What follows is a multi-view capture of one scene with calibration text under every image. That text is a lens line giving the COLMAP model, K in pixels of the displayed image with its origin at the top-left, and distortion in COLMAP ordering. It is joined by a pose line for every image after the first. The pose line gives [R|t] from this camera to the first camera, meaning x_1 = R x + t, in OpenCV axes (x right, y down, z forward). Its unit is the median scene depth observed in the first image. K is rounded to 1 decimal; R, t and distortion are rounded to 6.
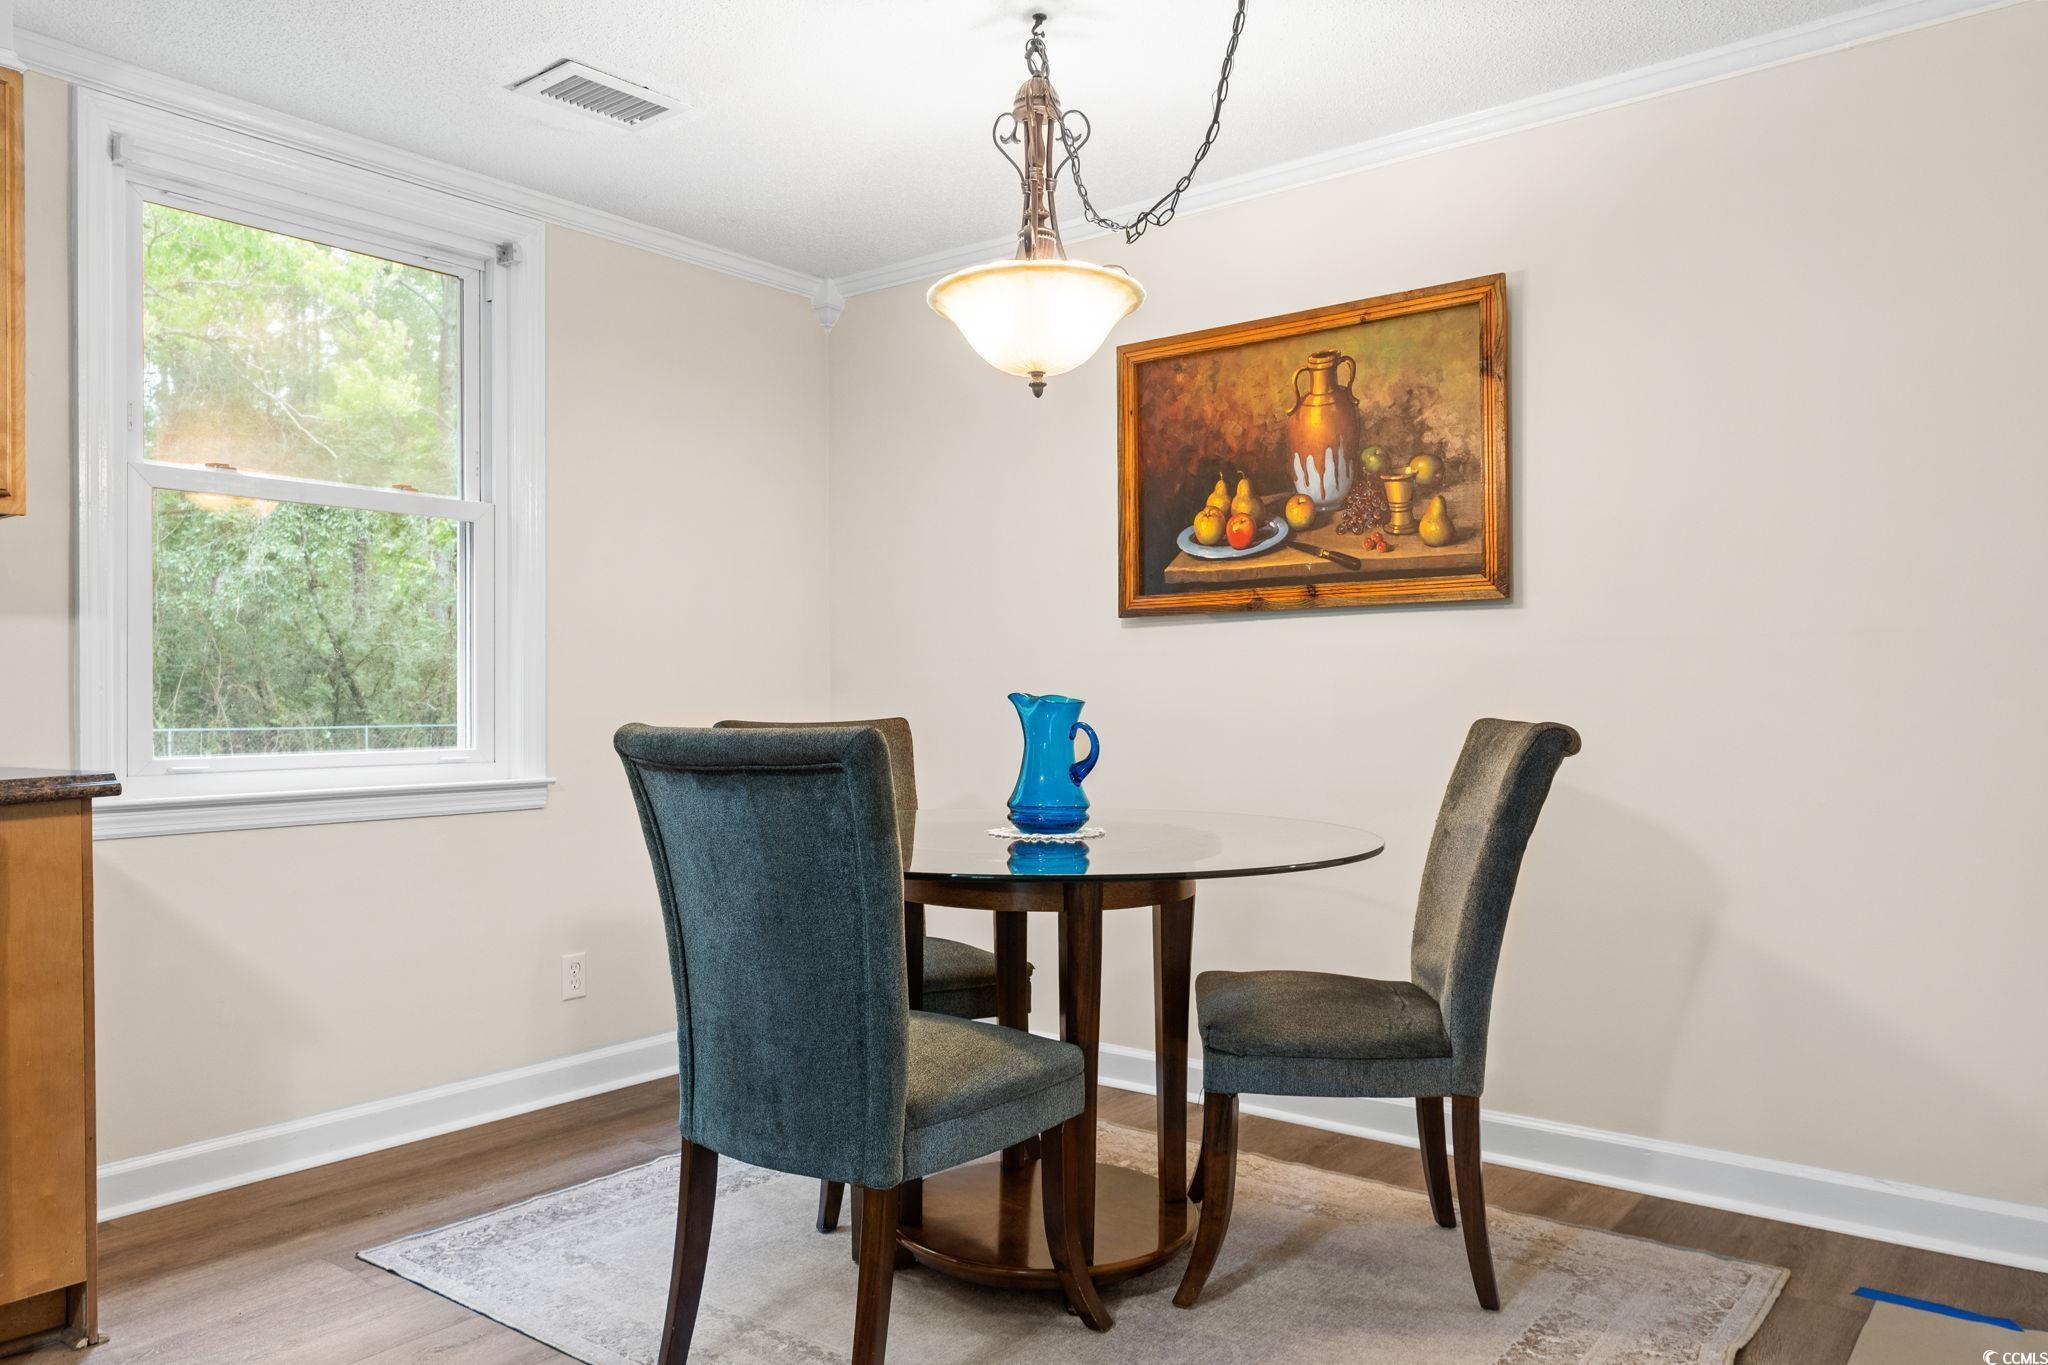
lens RADIAL K [[1429.2, 0, 1029.0], [0, 1429.2, 703.6], [0, 0, 1]] dist [0.000781, 0.001608]
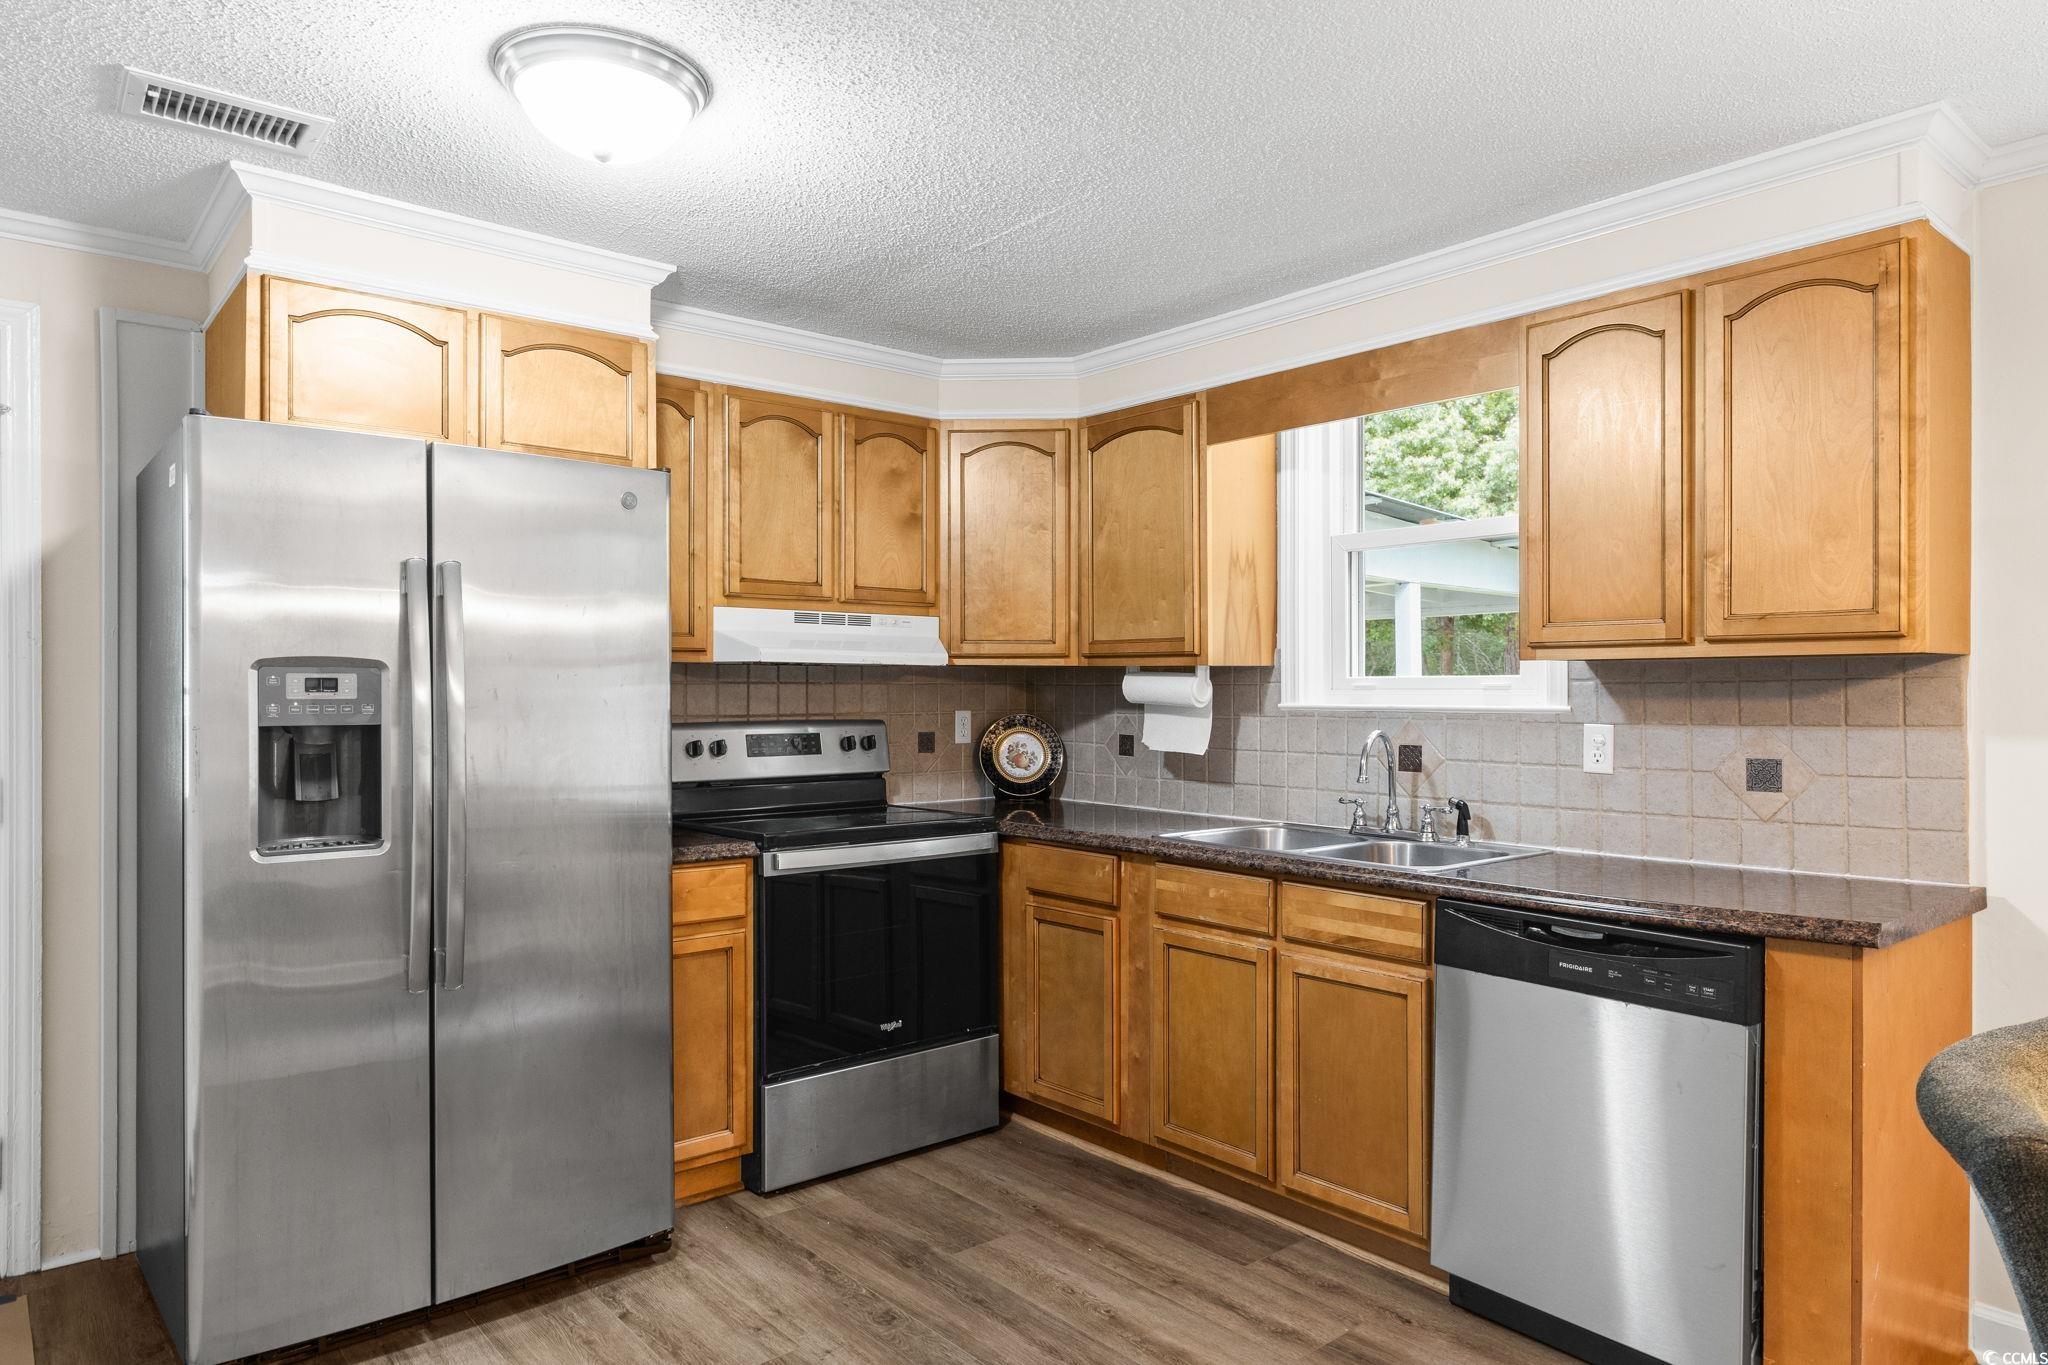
lens RADIAL K [[1258.4, 0, 1010.8], [0, 1258.4, 685.0], [0, 0, 1]] dist [-0.000069, 0.000800]
pose [[-0.216531, -0.000006, -0.976276, 0.267723], [-0.003419, 0.999994, 0.000752, -0.090746], [0.976270, 0.003501, -0.216529, 0.475057]]
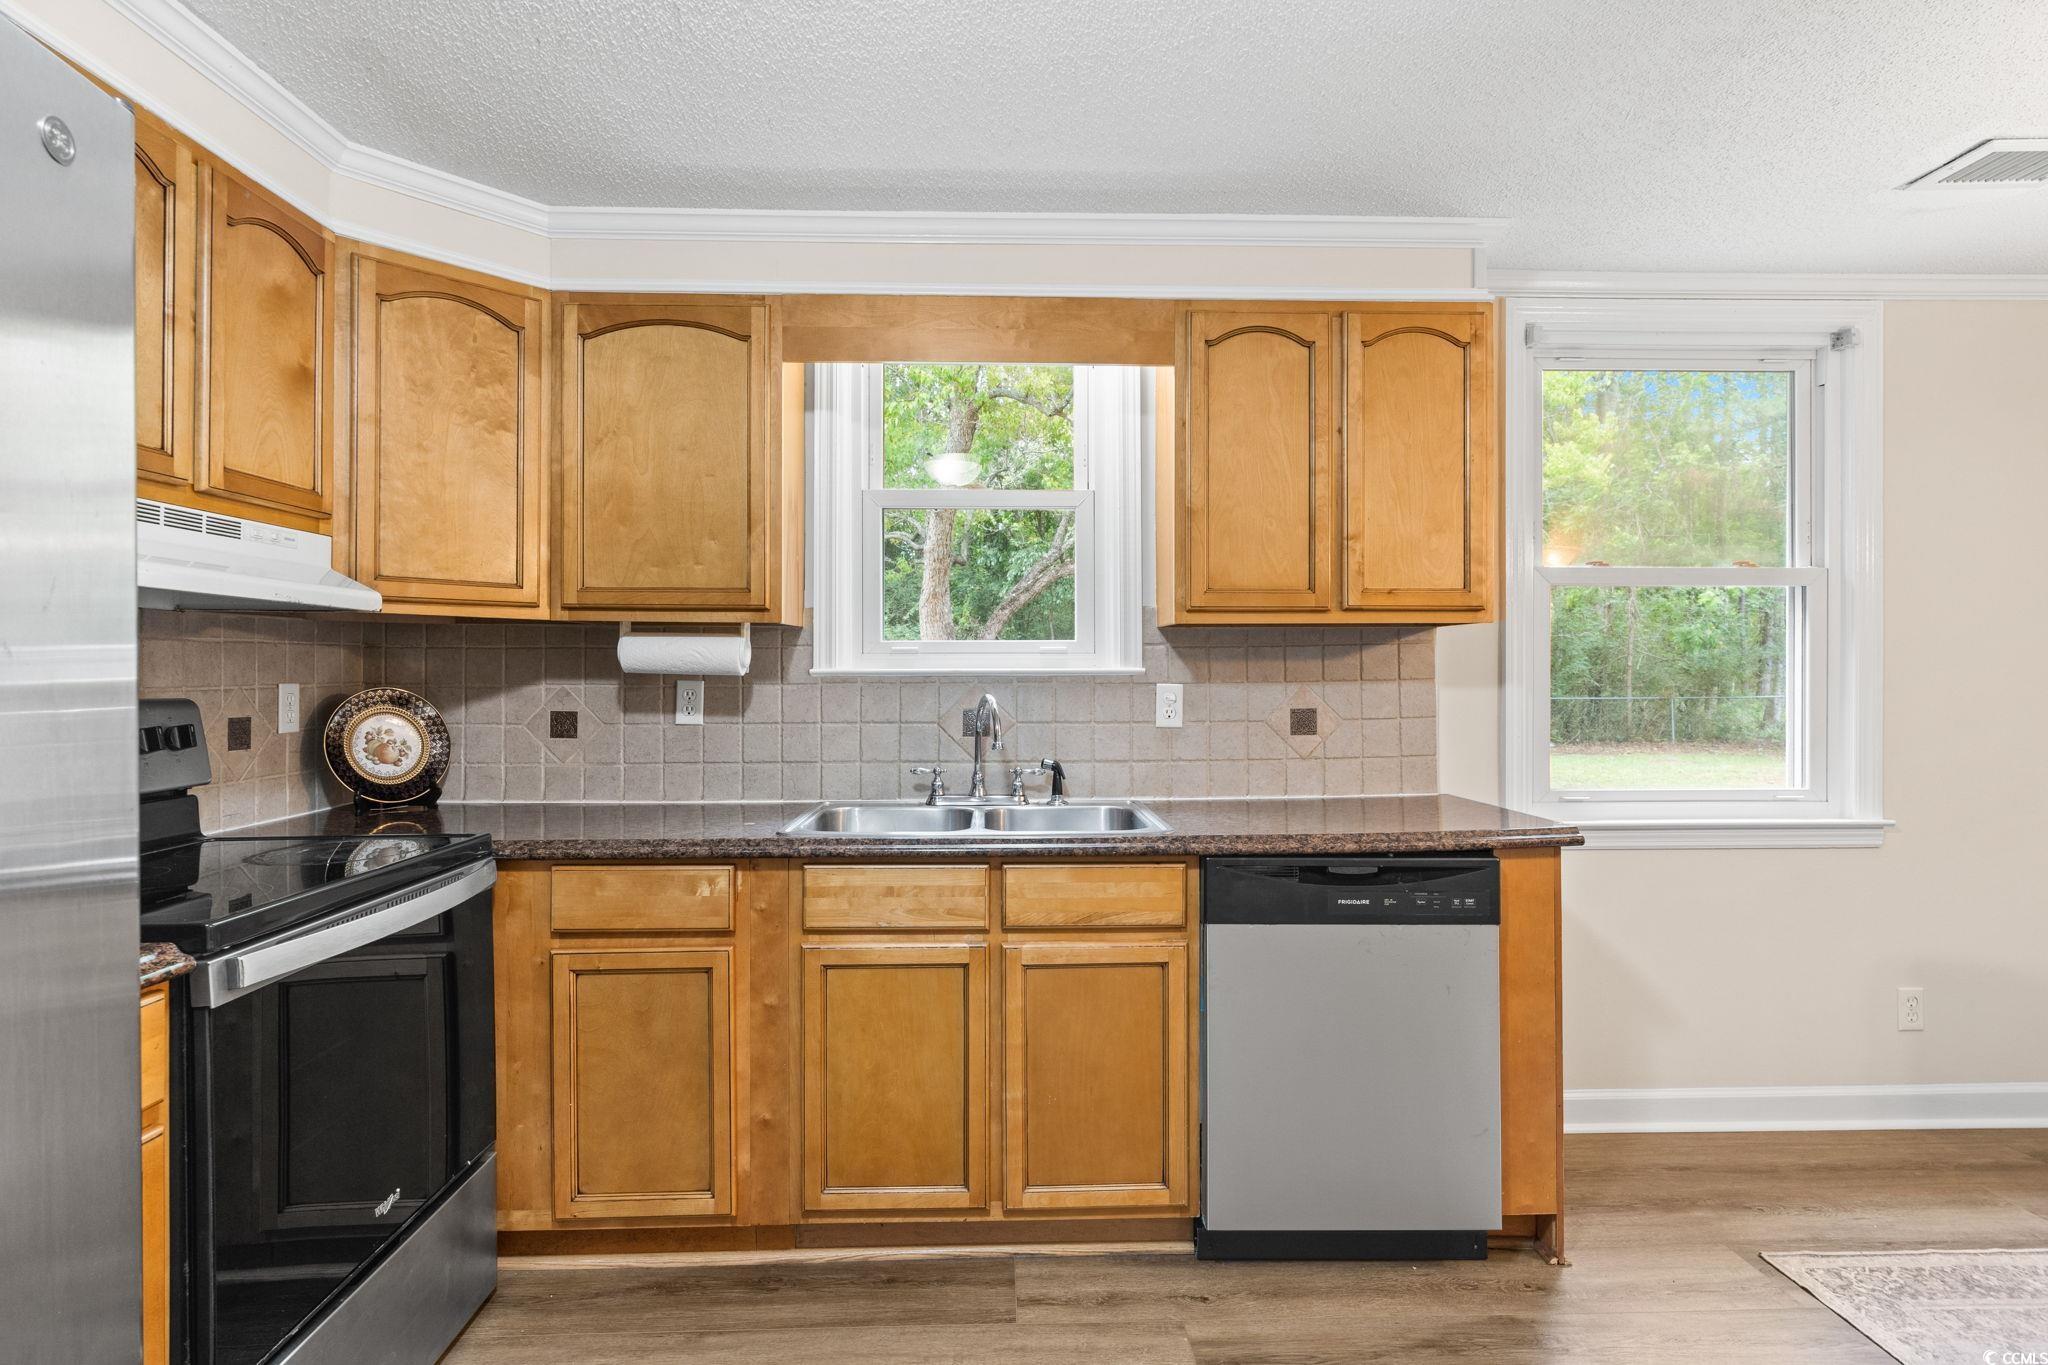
lens RADIAL K [[1049.0, 0, 1022.7], [0, 1049.0, 661.8], [0, 0, 1]] dist [-0.004181, -0.000023]
pose [[0.634502, -0.003900, -0.772911, -0.177948], [-0.003863, 0.999959, -0.008216, -0.071446], [0.772911, 0.008199, 0.634461, 0.009510]]
